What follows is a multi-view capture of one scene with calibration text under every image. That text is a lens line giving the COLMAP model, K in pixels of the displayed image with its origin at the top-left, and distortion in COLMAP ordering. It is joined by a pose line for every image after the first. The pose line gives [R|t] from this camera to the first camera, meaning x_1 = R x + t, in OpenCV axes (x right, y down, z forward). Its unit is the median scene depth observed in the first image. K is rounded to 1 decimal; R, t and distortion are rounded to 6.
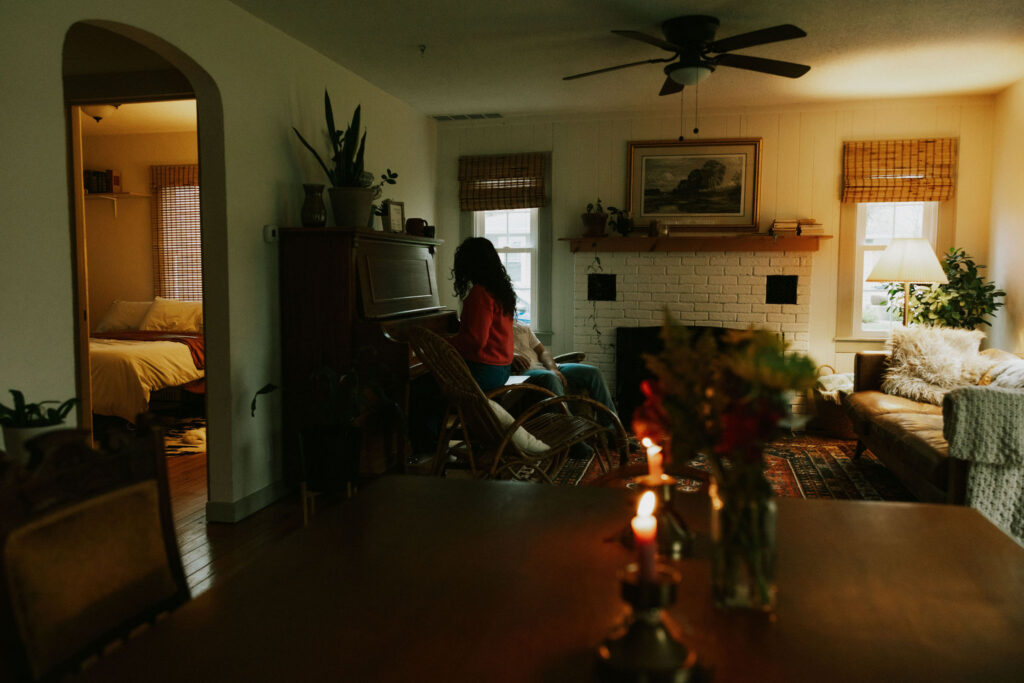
lens RADIAL K [[786.7, 0, 501.5], [0, 786.7, 352.7], [0, 0, 1]] dist [0.014292, -0.002374]
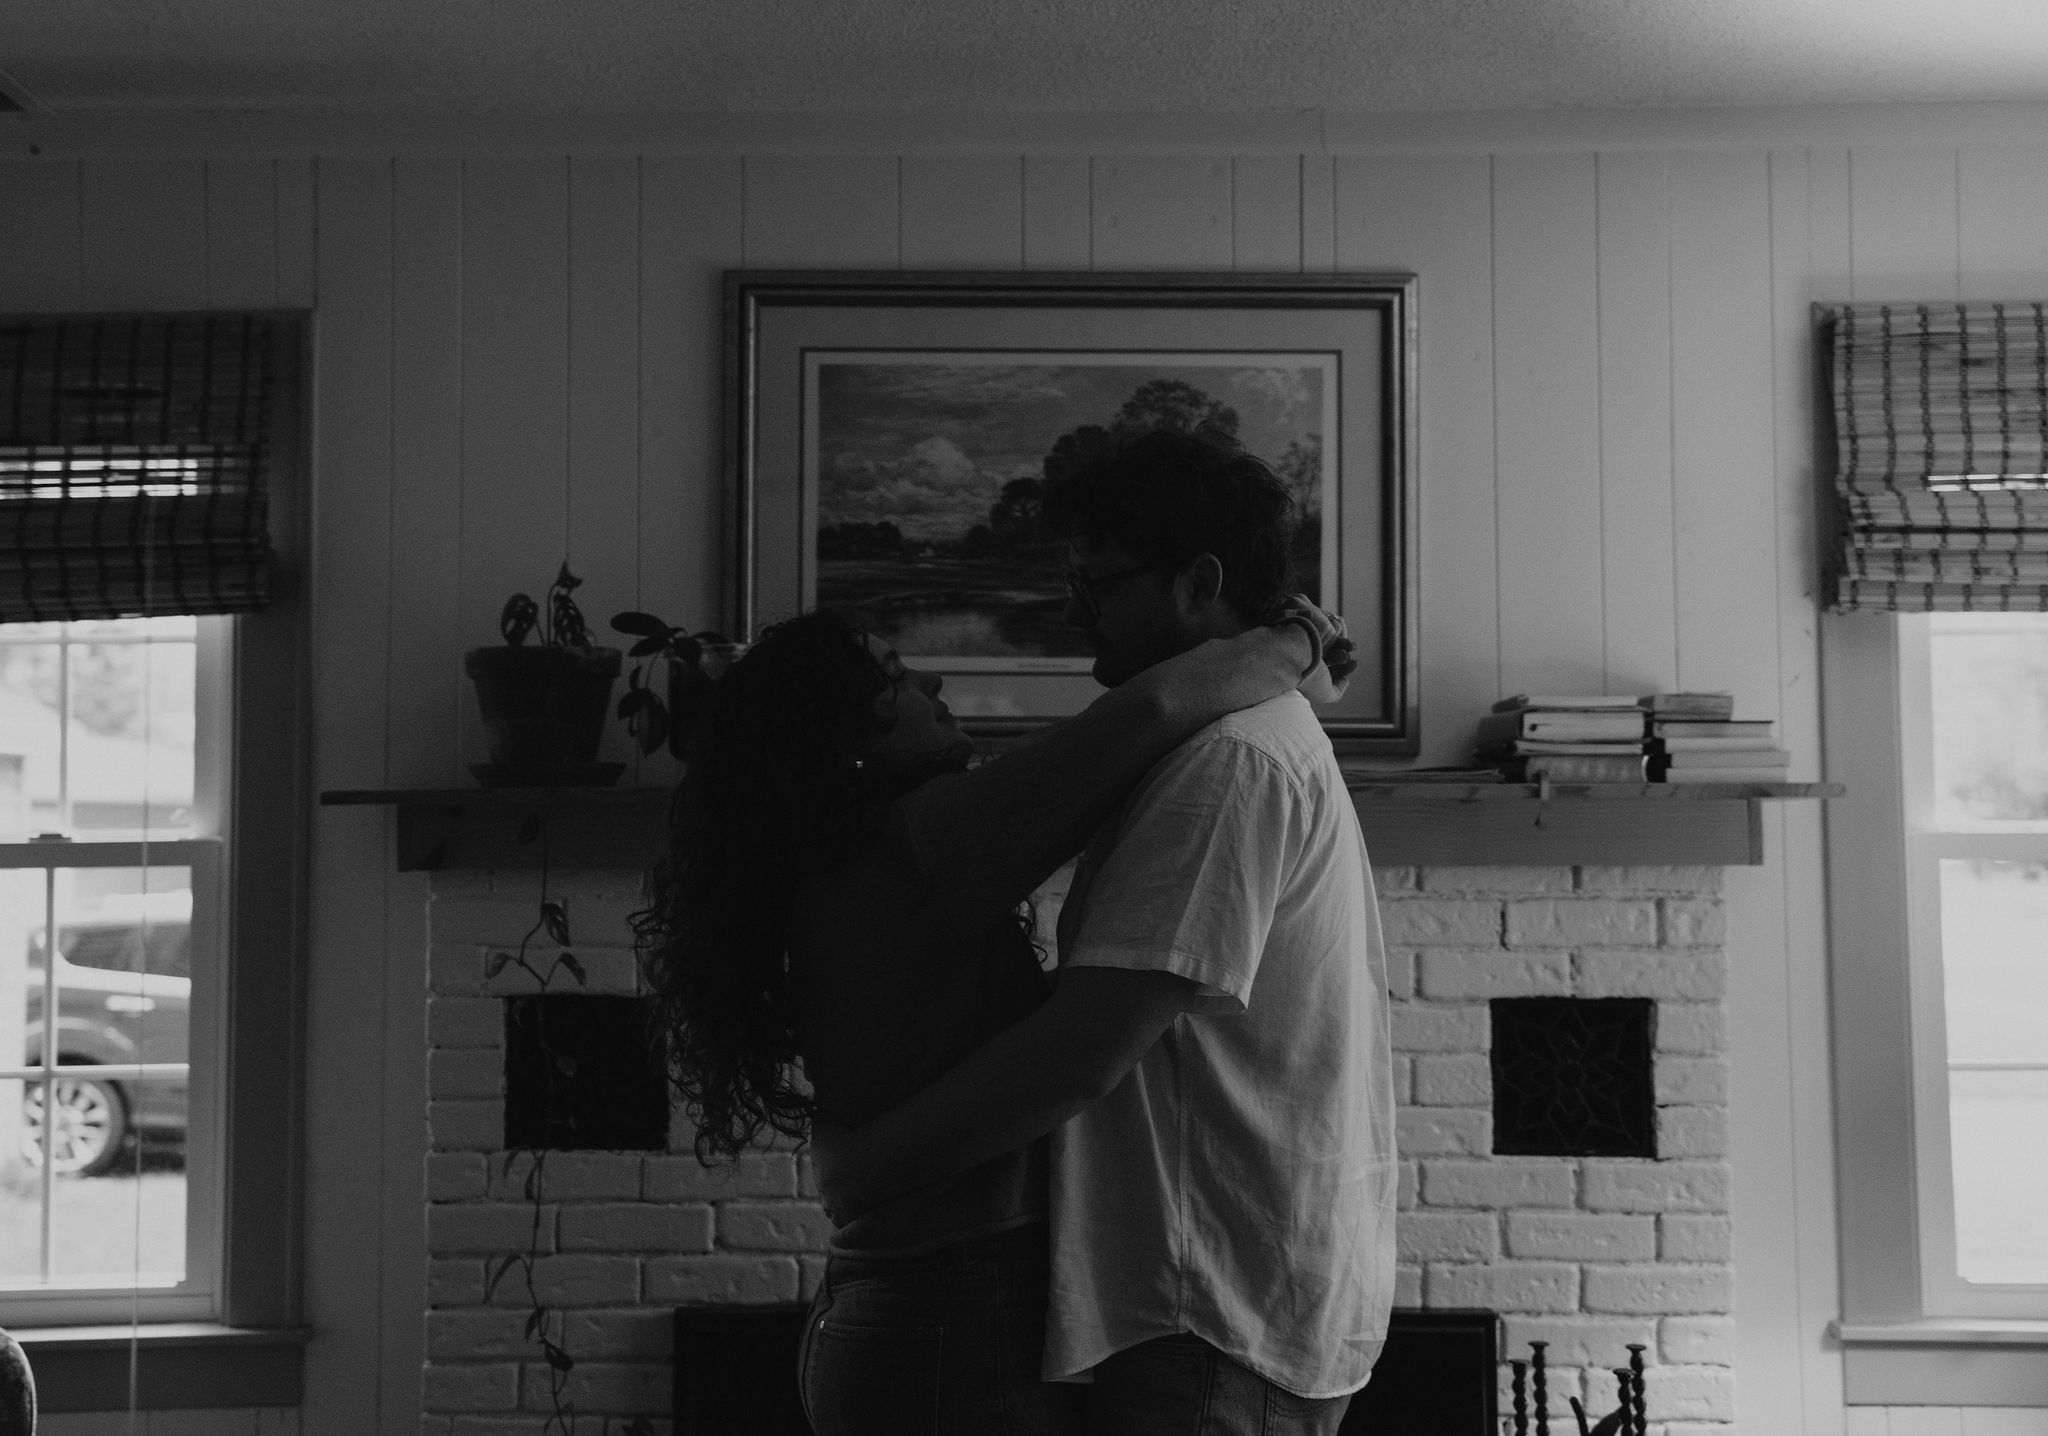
lens RADIAL K [[2149.0, 0, 950.1], [0, 2149.0, 703.0], [0, 0, 1]] dist [0.044737, 0.000000]
pose [[0.974383, 0.008098, 0.224751, 0.102615], [0.028297, 0.986995, -0.158242, -0.089215], [-0.223110, 0.160548, 0.961481, 0.535375]]
